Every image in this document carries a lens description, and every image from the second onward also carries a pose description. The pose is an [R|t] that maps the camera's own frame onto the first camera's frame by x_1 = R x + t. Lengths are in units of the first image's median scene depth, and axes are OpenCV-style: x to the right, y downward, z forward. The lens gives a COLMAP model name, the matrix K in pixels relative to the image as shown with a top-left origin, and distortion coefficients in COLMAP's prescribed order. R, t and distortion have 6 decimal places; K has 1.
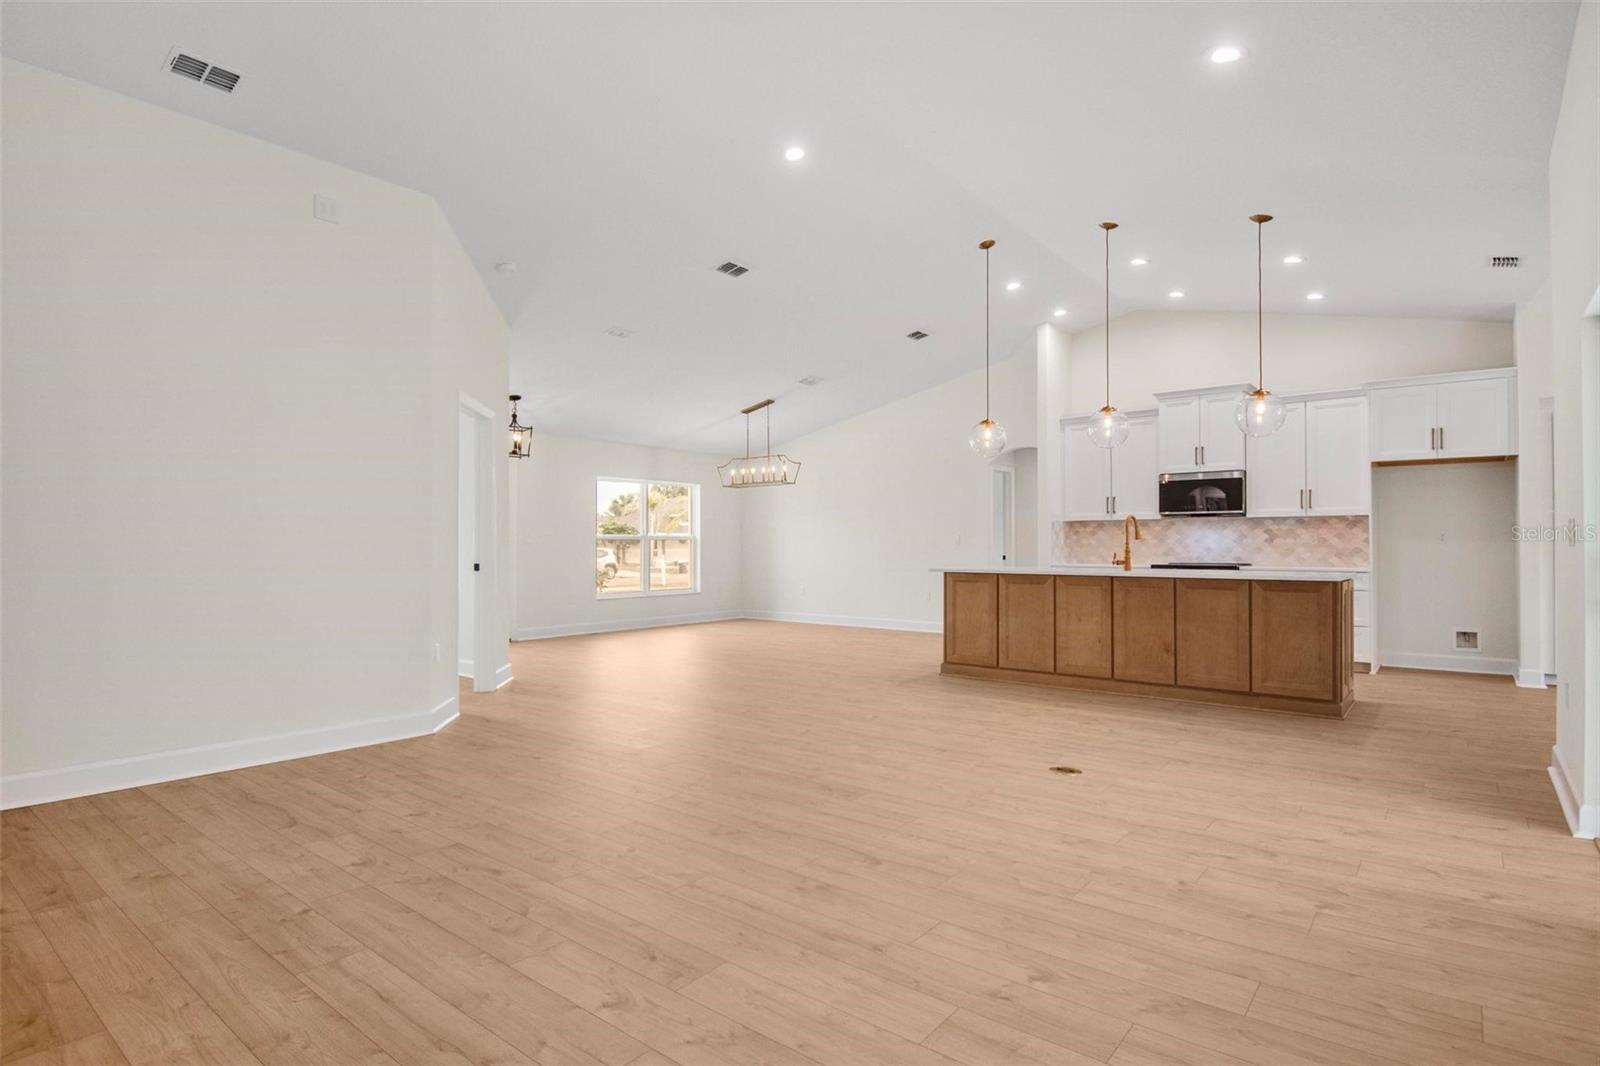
lens RADIAL K [[819.8, 0, 790.9], [0, 819.8, 532.5], [0, 0, 1]] dist [0.004363, -0.012262]
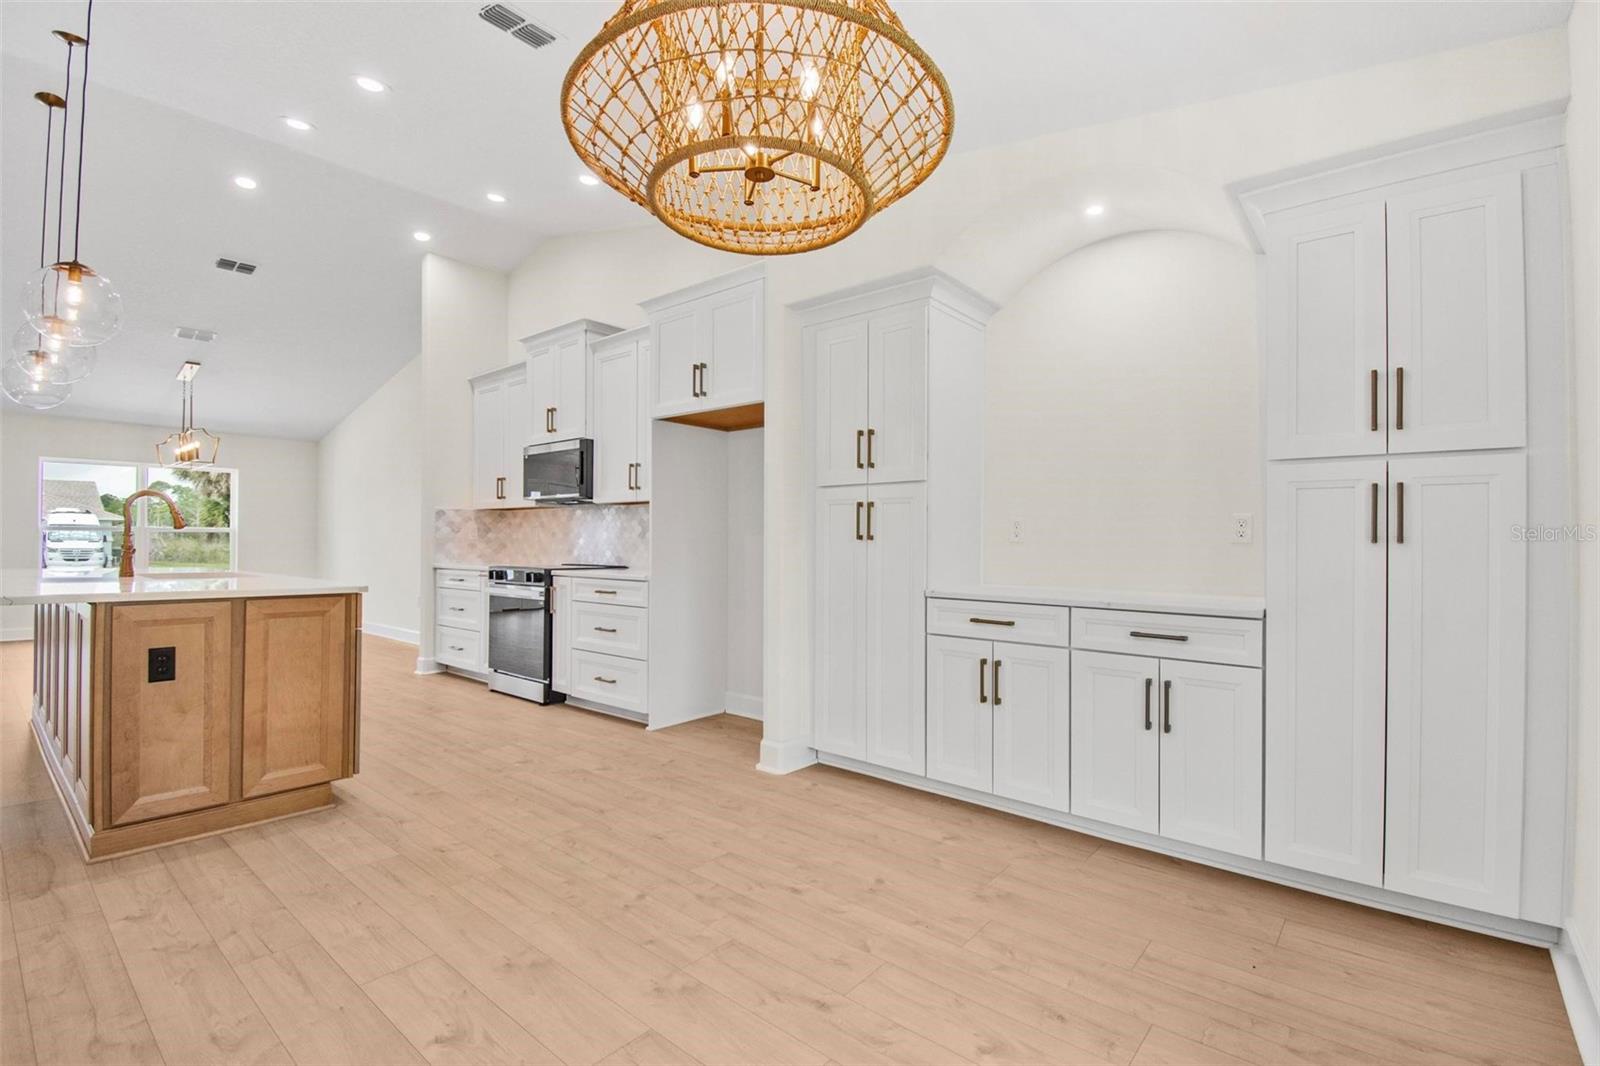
lens RADIAL K [[708.6, 0, 795.9], [0, 708.6, 535.0], [0, 0, 1]] dist [0.012105, -0.017172]
pose [[0.999937, 0.006169, -0.009356, 0.757932], [-0.006132, 0.999973, 0.003999, 0.006754], [0.009381, -0.003941, 0.999948, 0.375978]]
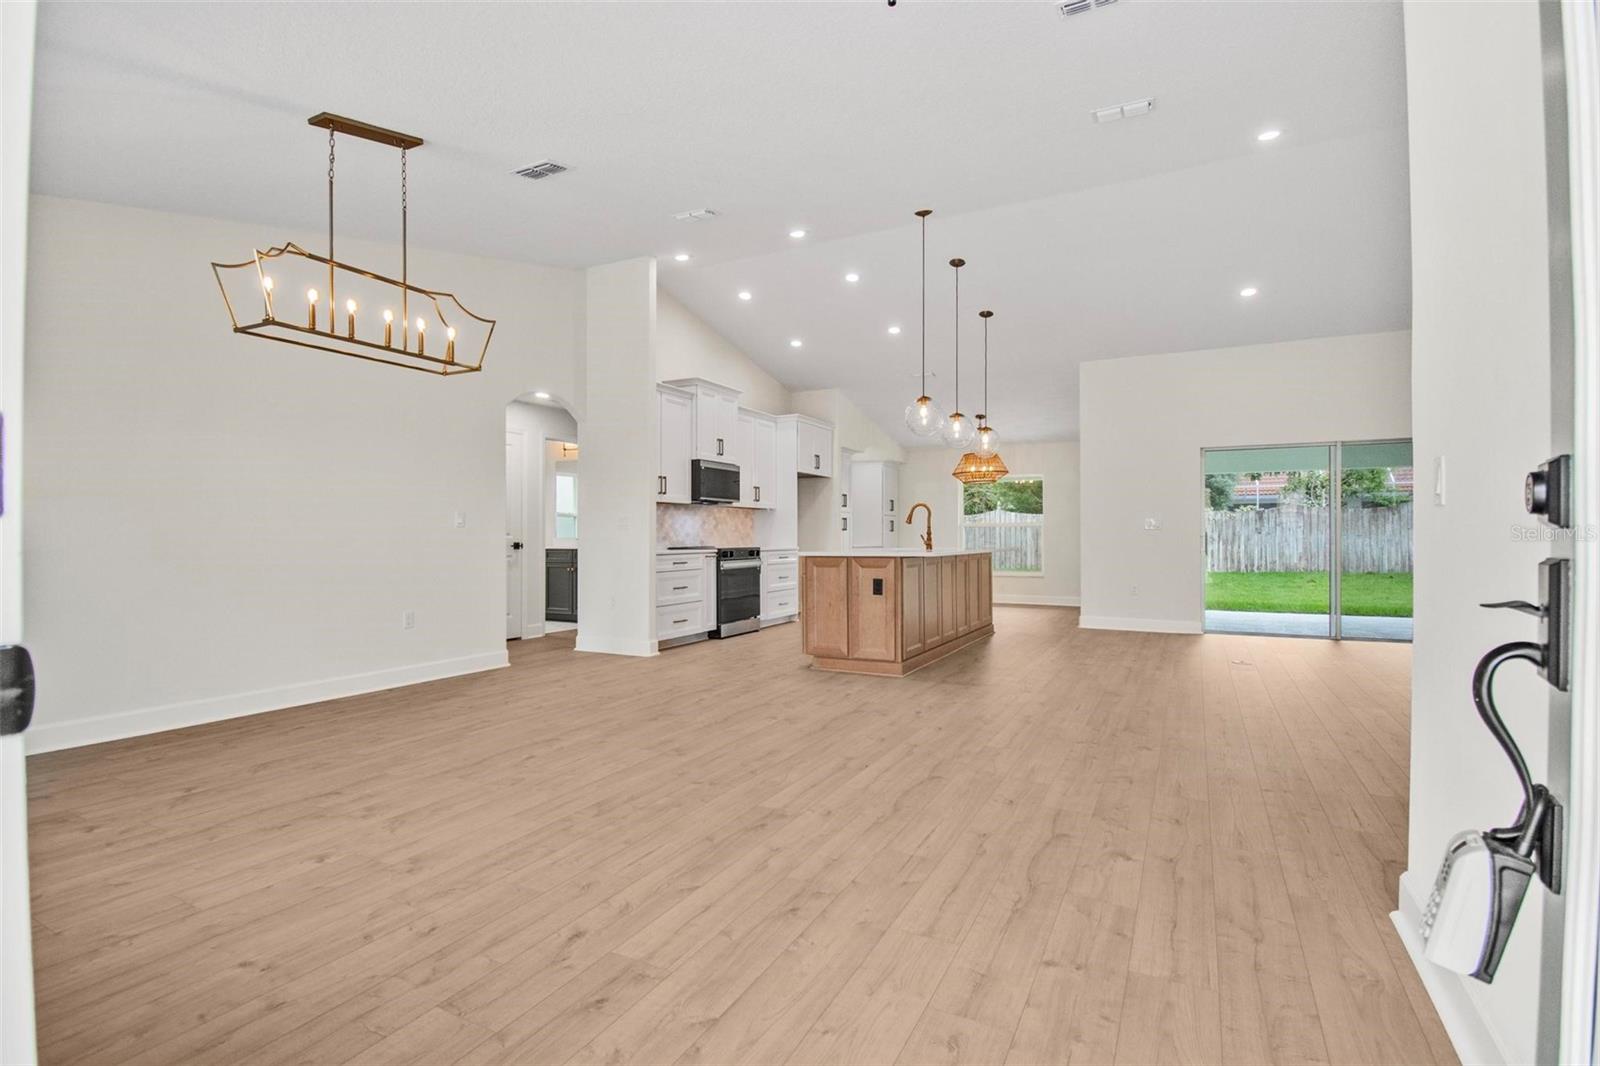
lens RADIAL K [[751.2, 0, 788.8], [0, 751.2, 540.6], [0, 0, 1]] dist [0.004148, -0.003364]
pose [[-0.187197, -0.005268, 0.982308, -0.515812], [-0.013659, 0.999903, 0.002759, 0.026970], [-0.982227, -0.012901, -0.187251, 1.143873]]
